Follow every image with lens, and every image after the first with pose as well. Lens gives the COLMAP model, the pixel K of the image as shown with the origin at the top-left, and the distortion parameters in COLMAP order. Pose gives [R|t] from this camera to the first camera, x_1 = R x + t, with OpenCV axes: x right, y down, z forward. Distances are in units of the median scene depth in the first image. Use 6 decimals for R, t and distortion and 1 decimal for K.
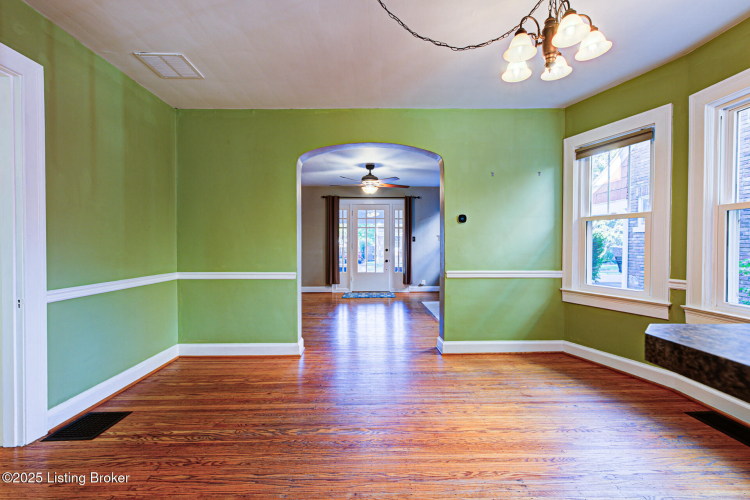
lens RADIAL K [[345.7, 0, 375.0], [0, 345.7, 250.0], [0, 0, 1]] dist [0.000425, 0.000051]
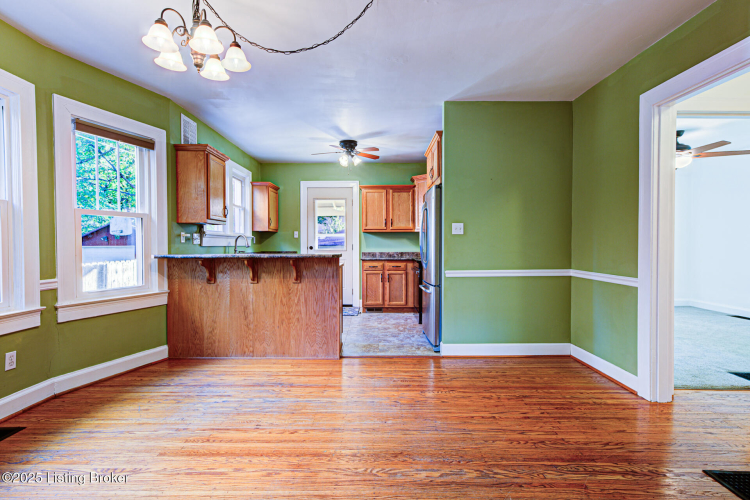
lens RADIAL K [[389.5, 0, 375.0], [0, 389.5, 250.0], [0, 0, 1]] dist [-0.000474, -0.000108]
pose [[-0.999940, 0.001111, 0.010921, -0.025622], [0.001448, 0.999521, 0.030912, -0.023964], [-0.010882, 0.030926, -0.999462, 1.982015]]
